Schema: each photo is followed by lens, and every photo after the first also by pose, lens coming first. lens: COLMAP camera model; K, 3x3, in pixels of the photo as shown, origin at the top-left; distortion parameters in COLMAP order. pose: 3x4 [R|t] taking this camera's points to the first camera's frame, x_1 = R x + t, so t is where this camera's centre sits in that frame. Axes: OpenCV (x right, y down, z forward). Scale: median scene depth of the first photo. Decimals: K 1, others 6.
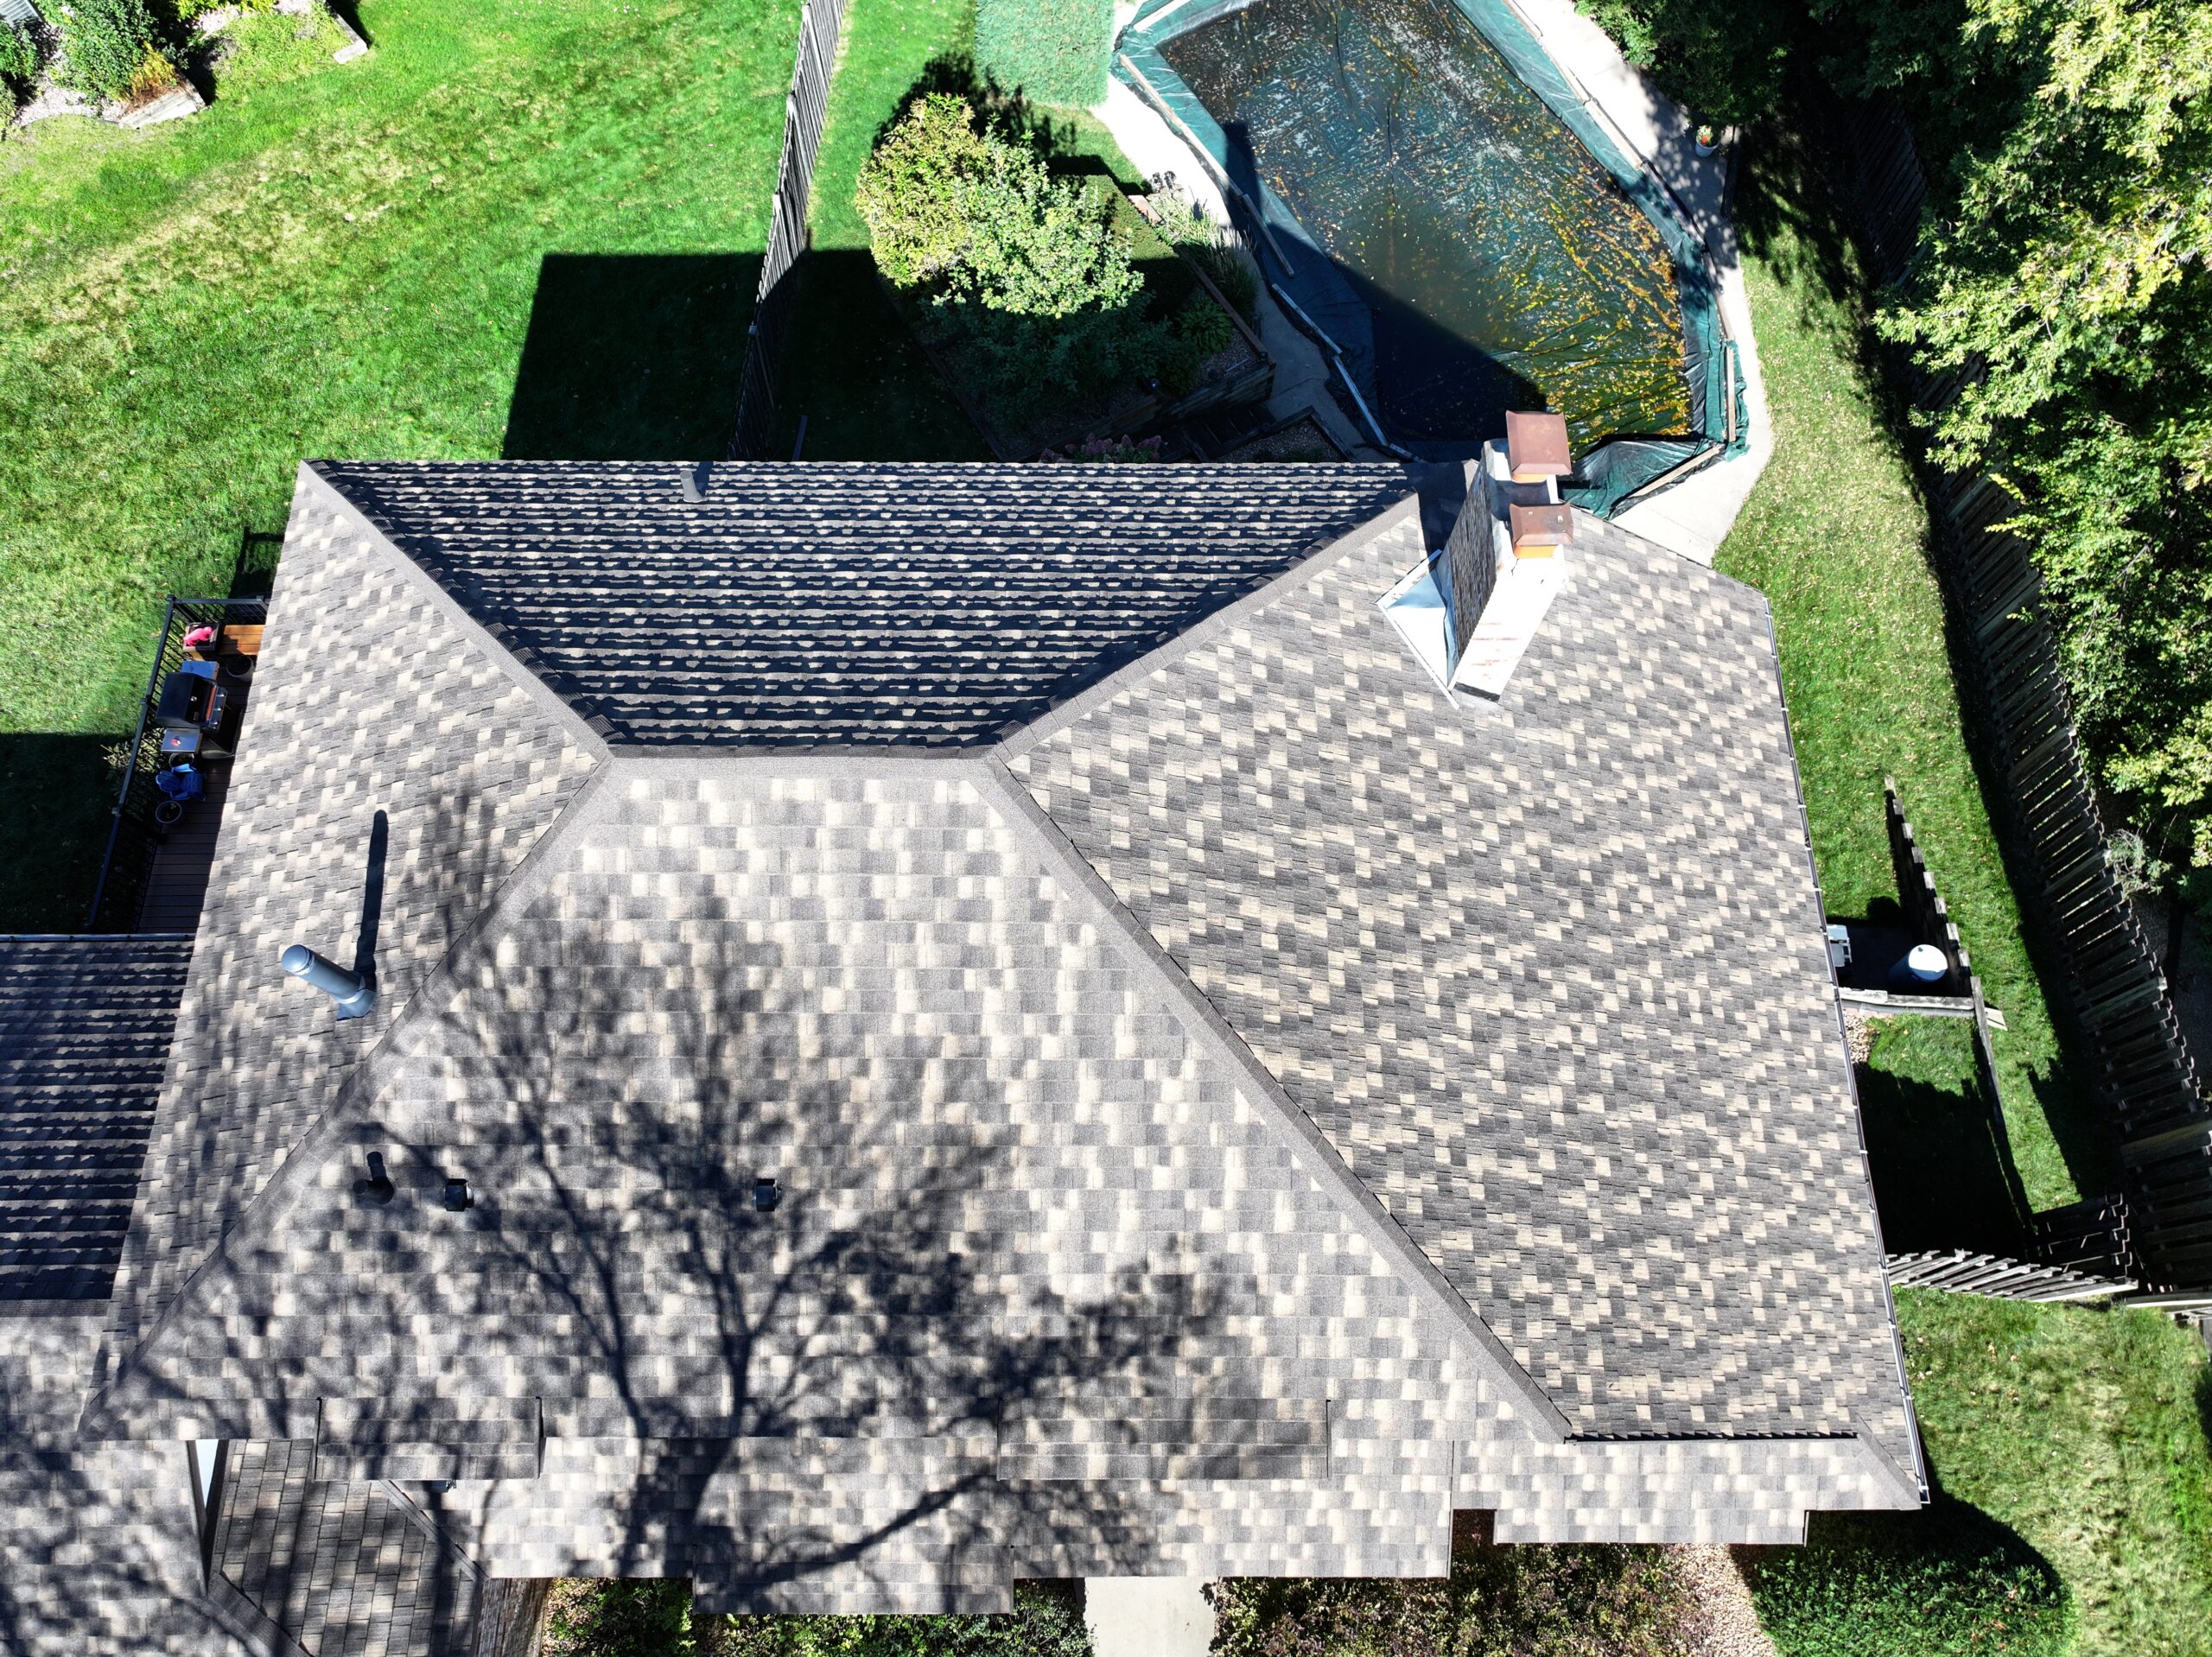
lens RADIAL K [[1558.3, 0, 1109.9], [0, 1558.3, 823.3], [0, 0, 1]] dist [-0.005416, 0.017800]
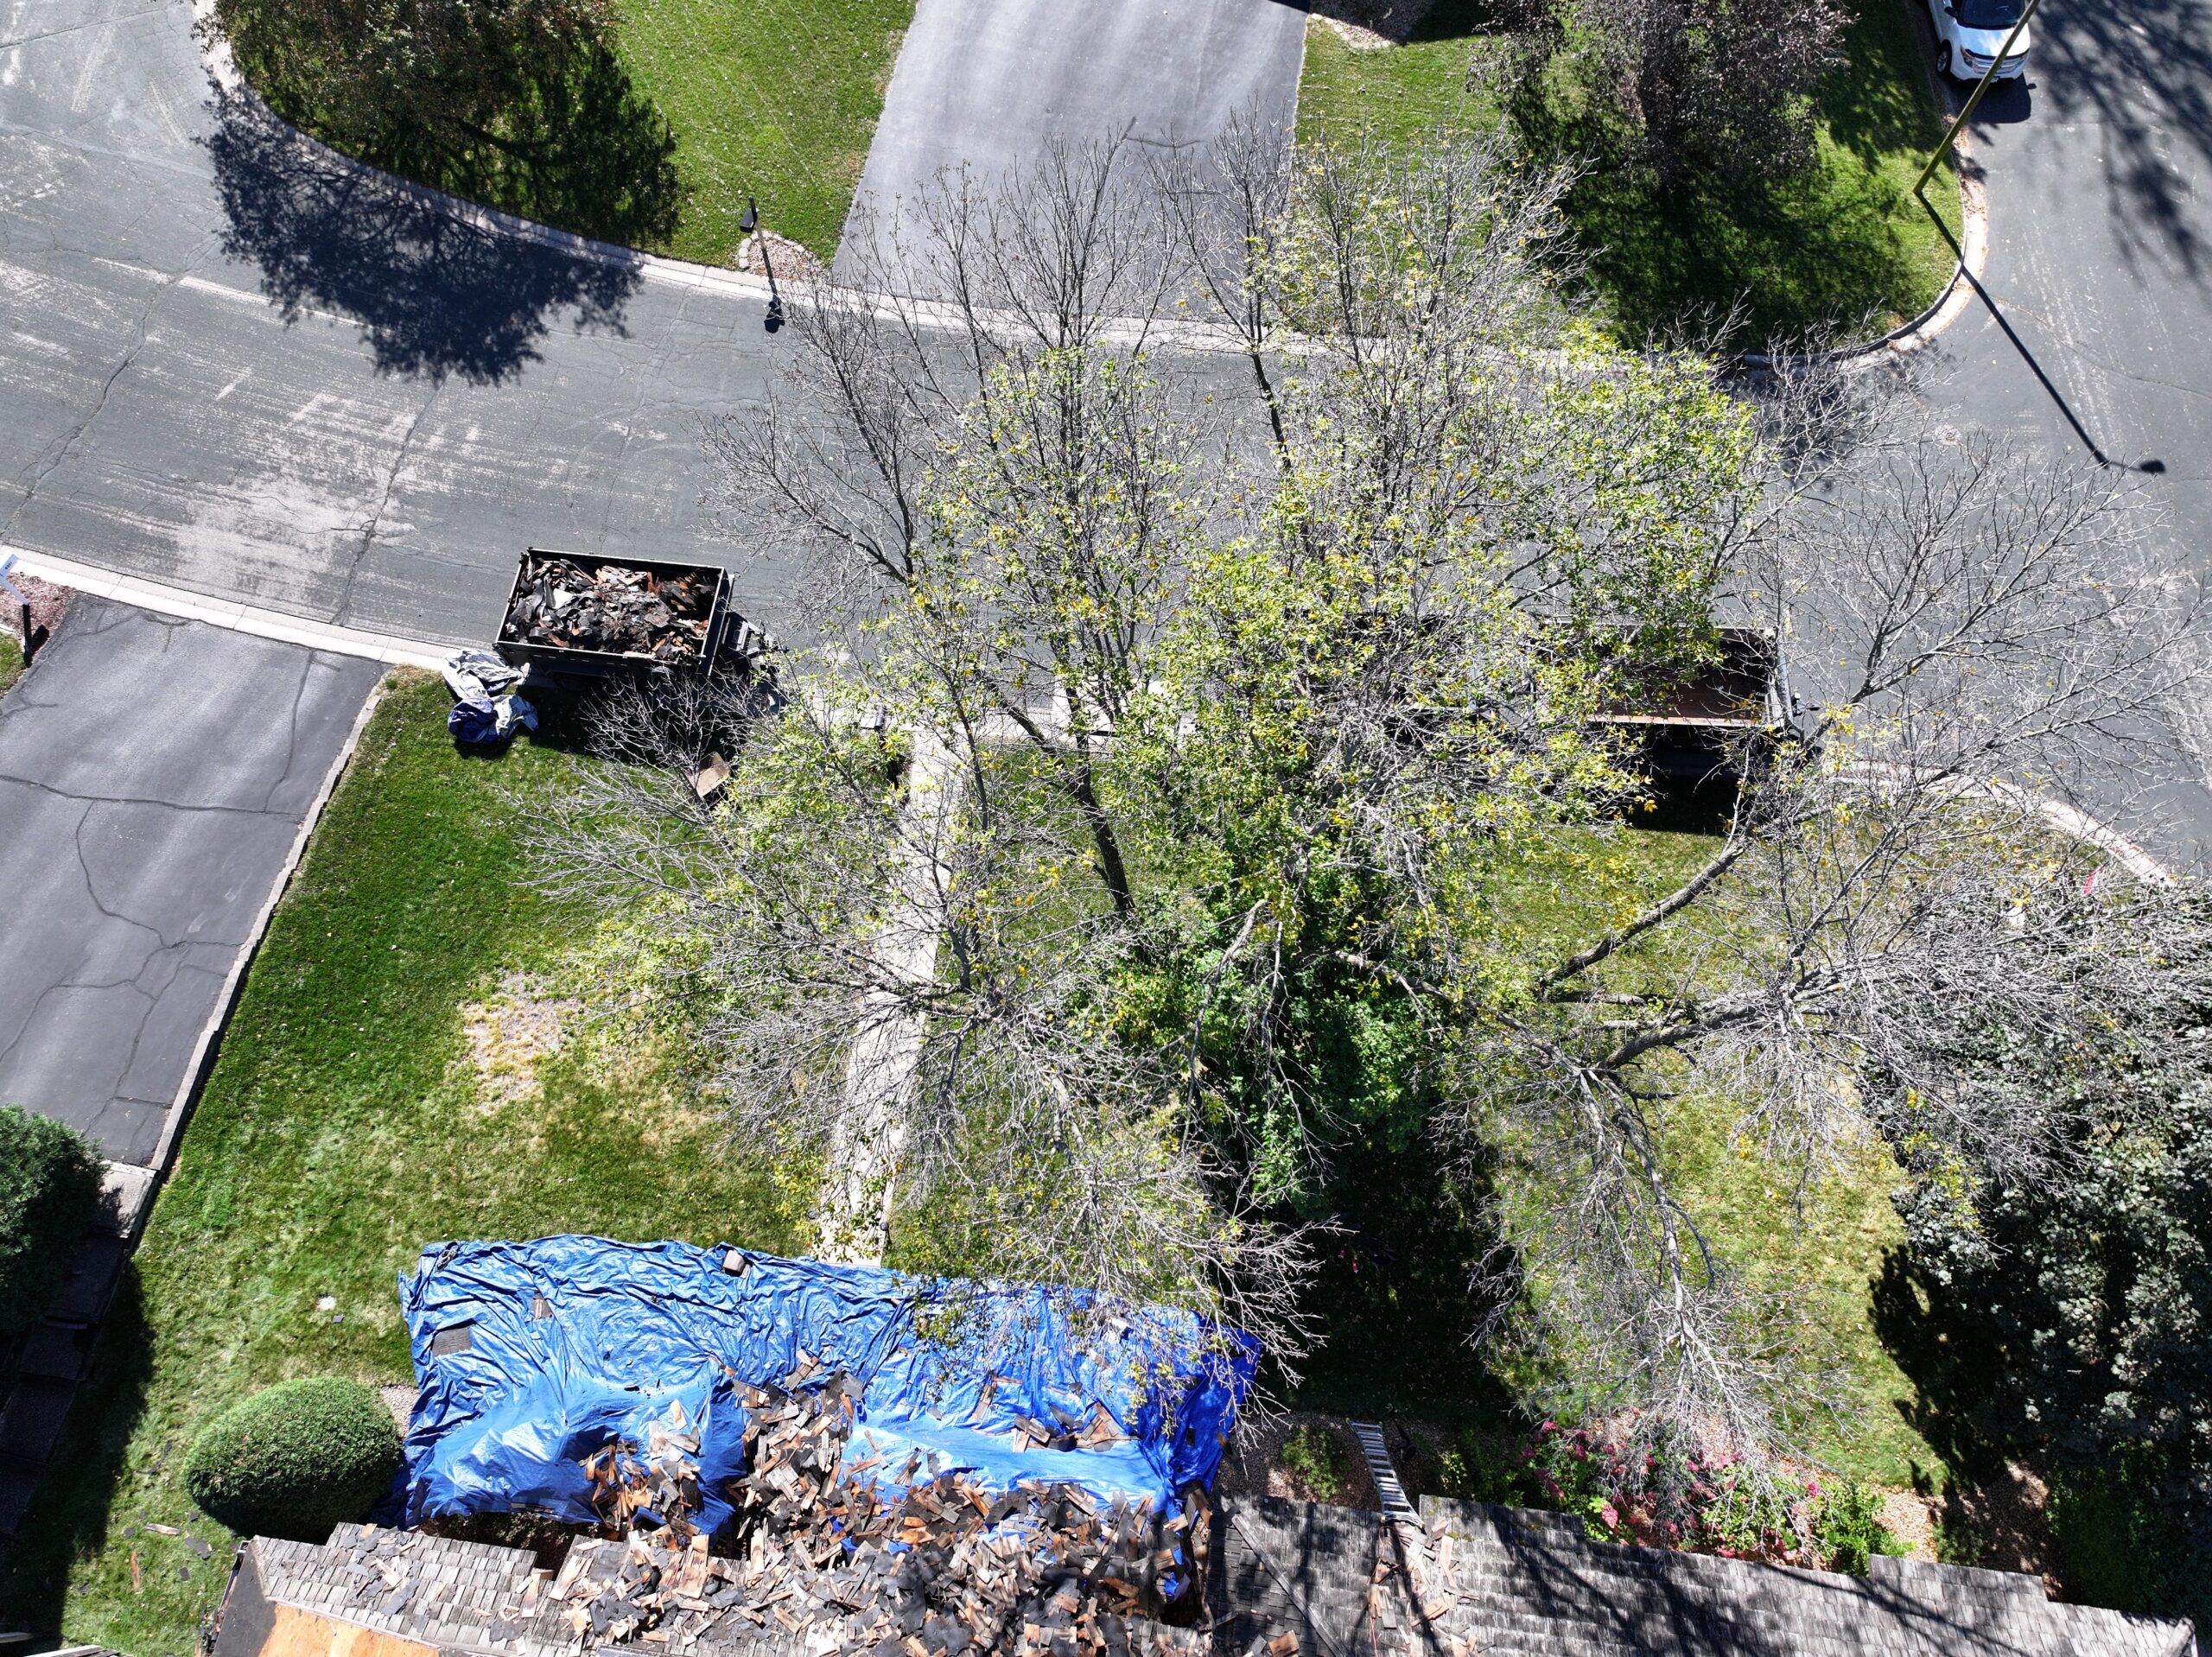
lens RADIAL K [[1558.3, 0, 1104.6], [0, 1558.3, 816.2], [0, 0, 1]] dist [-0.005416, 0.017800]
pose [[-0.991048, -0.126019, 0.044082, -0.275343], [0.120778, -0.705565, 0.698277, -0.019631], [-0.056893, 0.697350, 0.714469, -0.608046]]
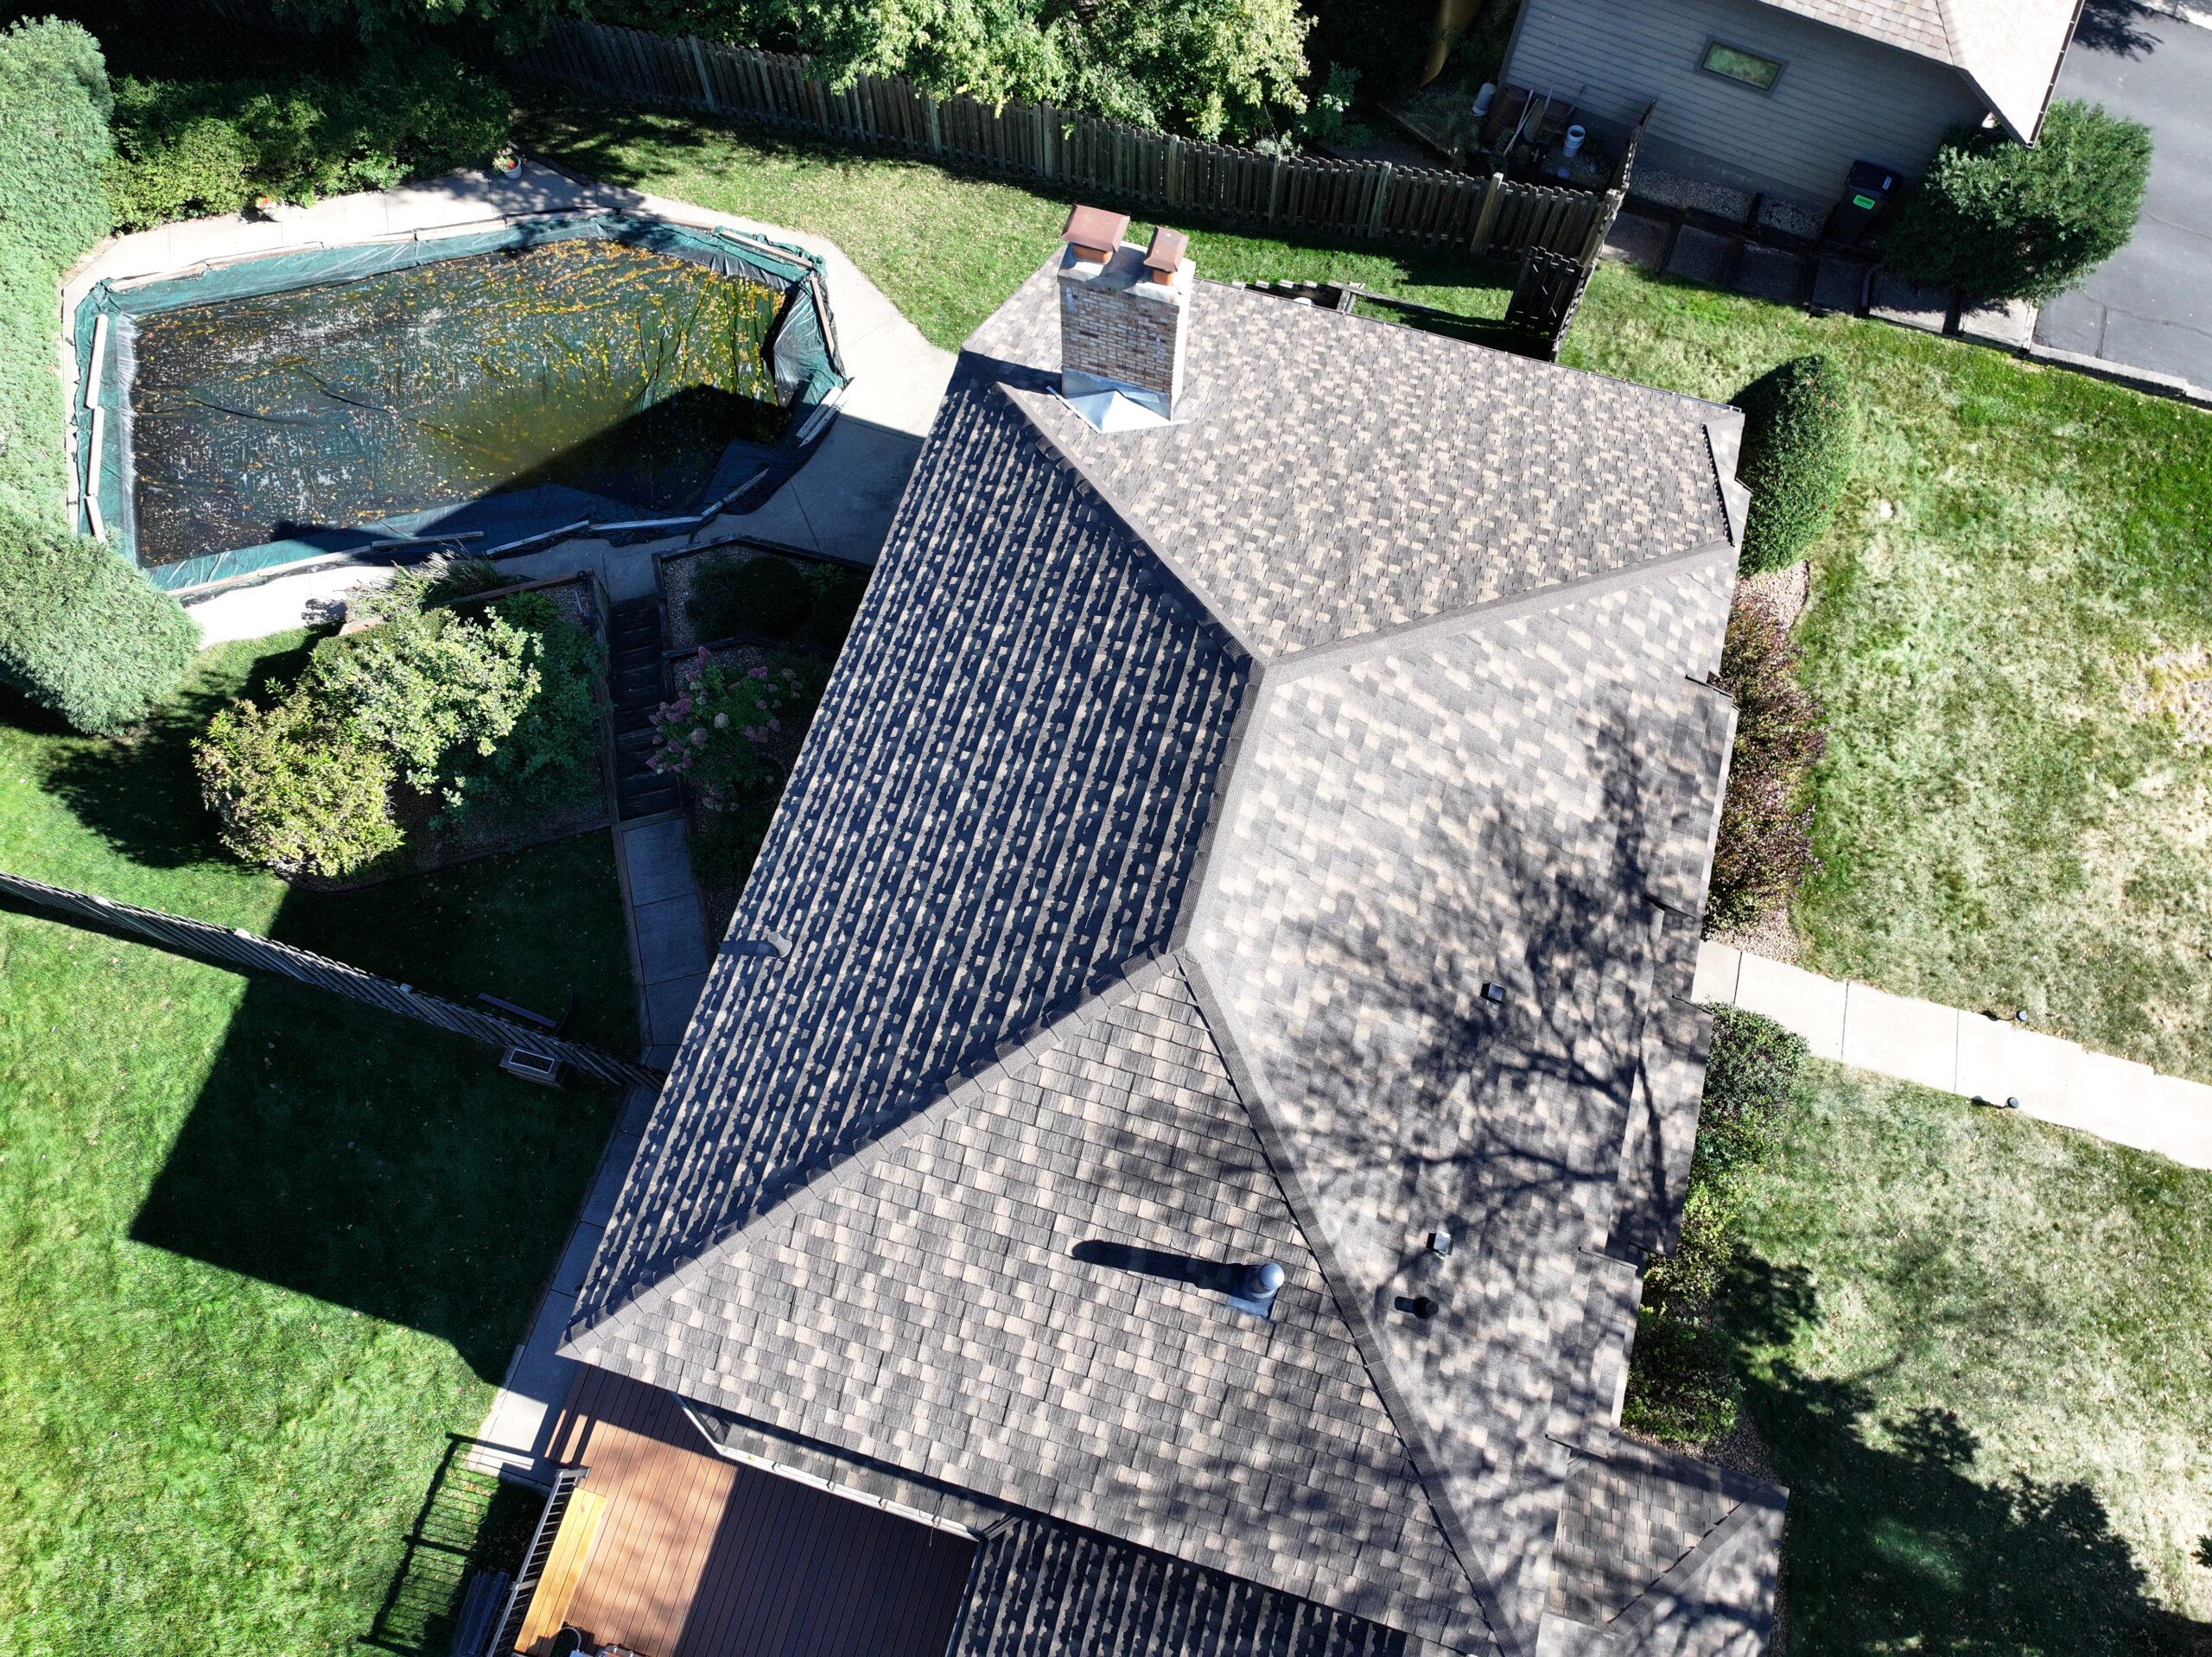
lens RADIAL K [[1558.3, 0, 1107.1], [0, 1558.3, 813.9], [0, 0, 1]] dist [-0.005416, 0.017800]
pose [[0.286857, -0.895023, 0.341535, -0.490542], [0.889576, 0.381168, 0.251724, -0.320163], [-0.355481, 0.231613, 0.905532, -0.022792]]
